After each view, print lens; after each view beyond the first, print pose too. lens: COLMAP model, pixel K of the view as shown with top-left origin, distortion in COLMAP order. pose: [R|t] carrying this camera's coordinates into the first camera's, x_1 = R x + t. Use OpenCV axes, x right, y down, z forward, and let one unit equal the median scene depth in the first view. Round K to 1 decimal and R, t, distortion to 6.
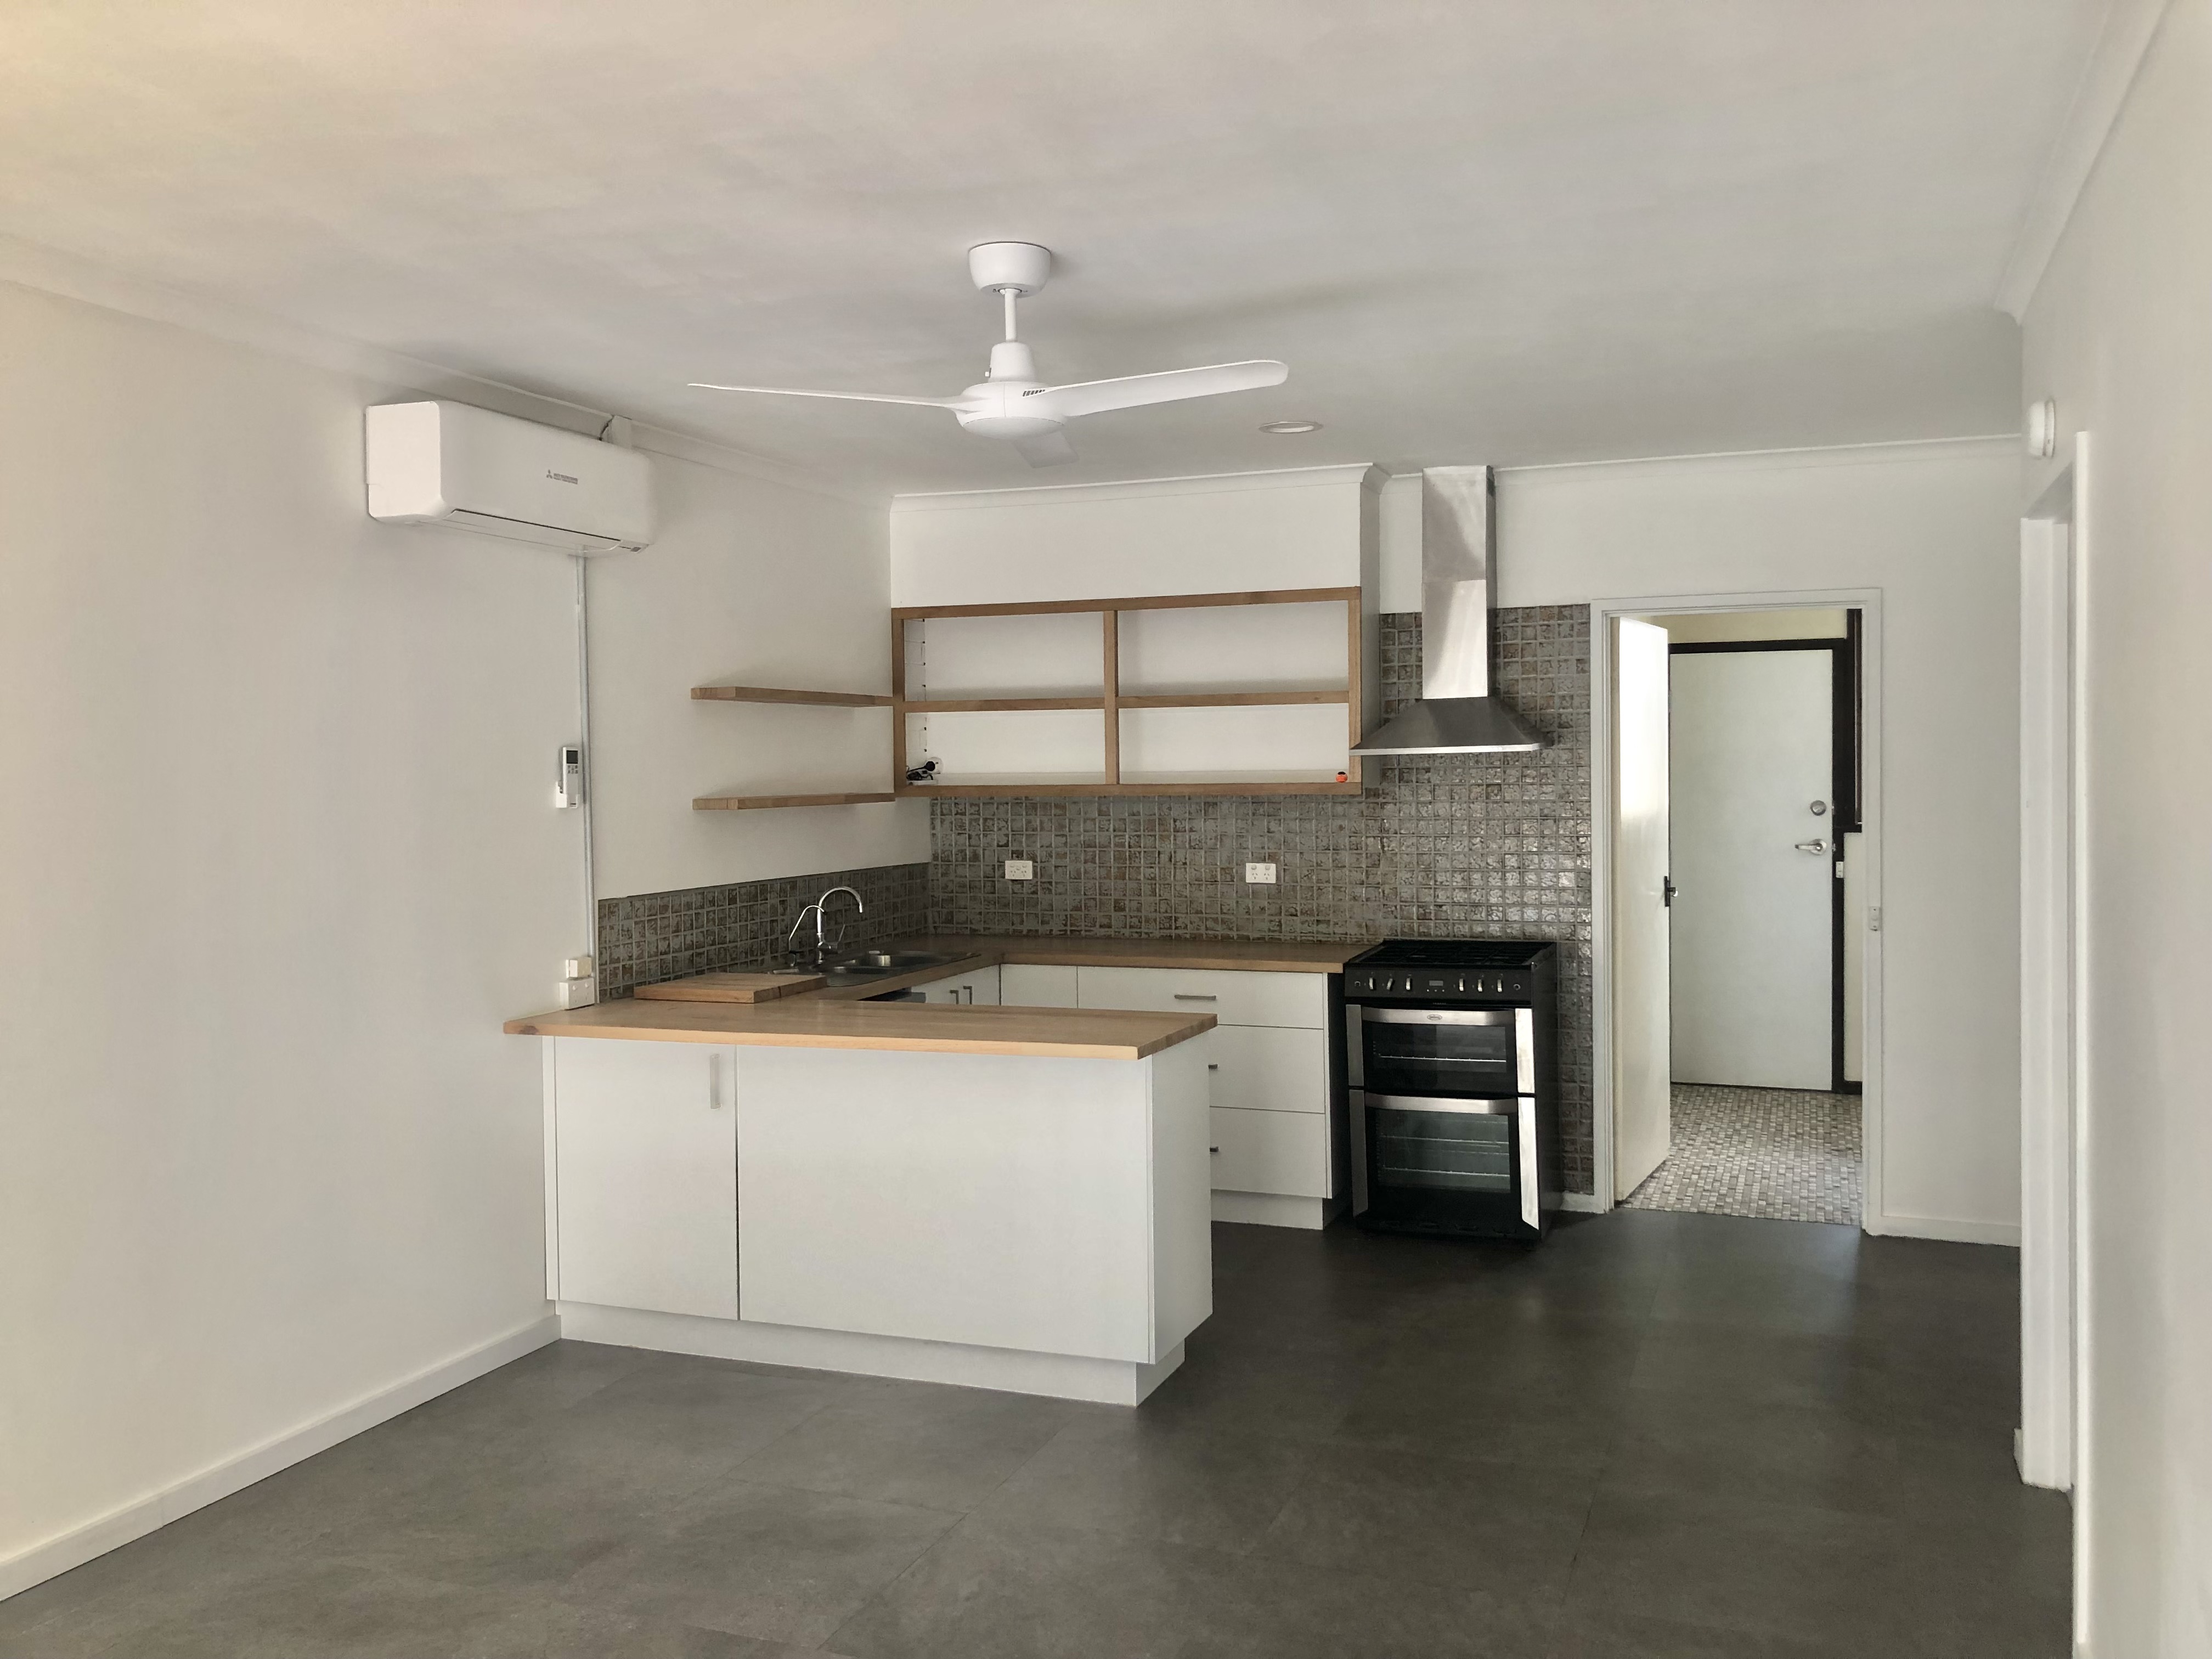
lens RADIAL K [[1823.7, 0, 1106.0], [0, 1823.7, 829.5], [0, 0, 1]] dist [0.044648, -0.044447]
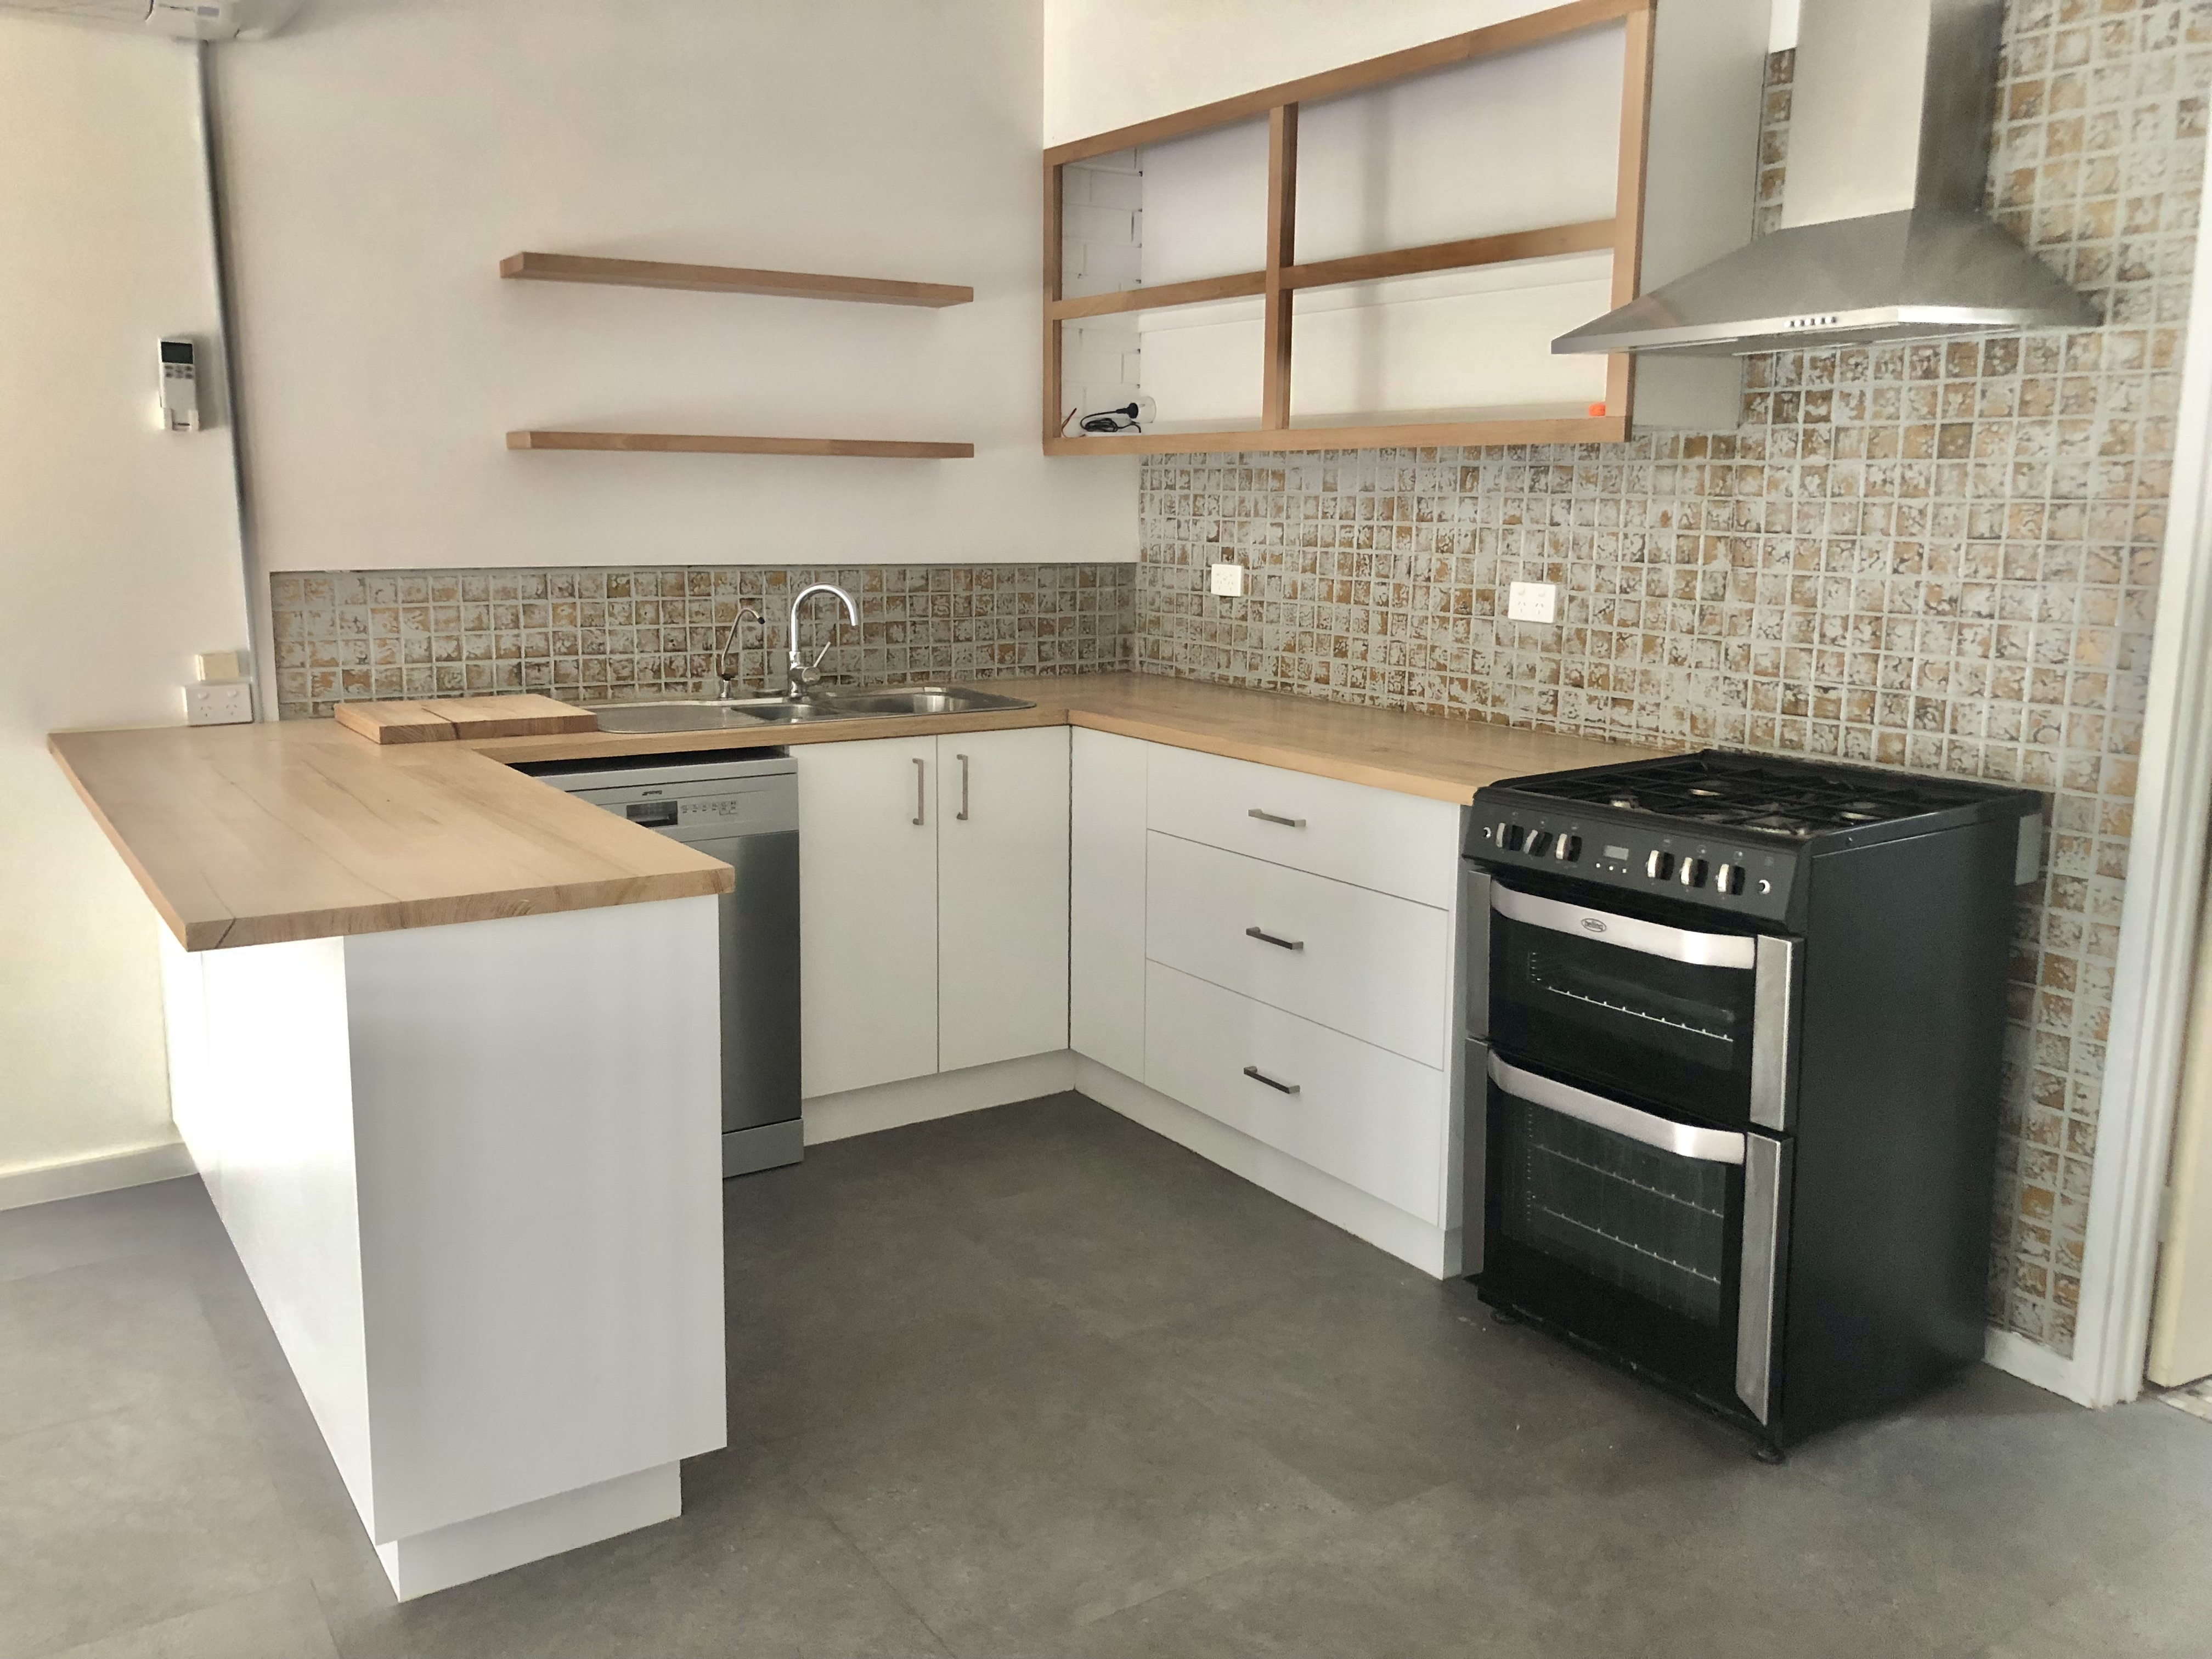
lens RADIAL K [[1823.7, 0, 1106.0], [0, 1823.7, 829.5], [0, 0, 1]] dist [0.044648, -0.044447]
pose [[0.812357, 0.124603, -0.569693, 0.295736], [-0.040854, 0.986666, 0.157547, 0.010231], [0.581727, -0.104711, 0.806616, 0.483794]]
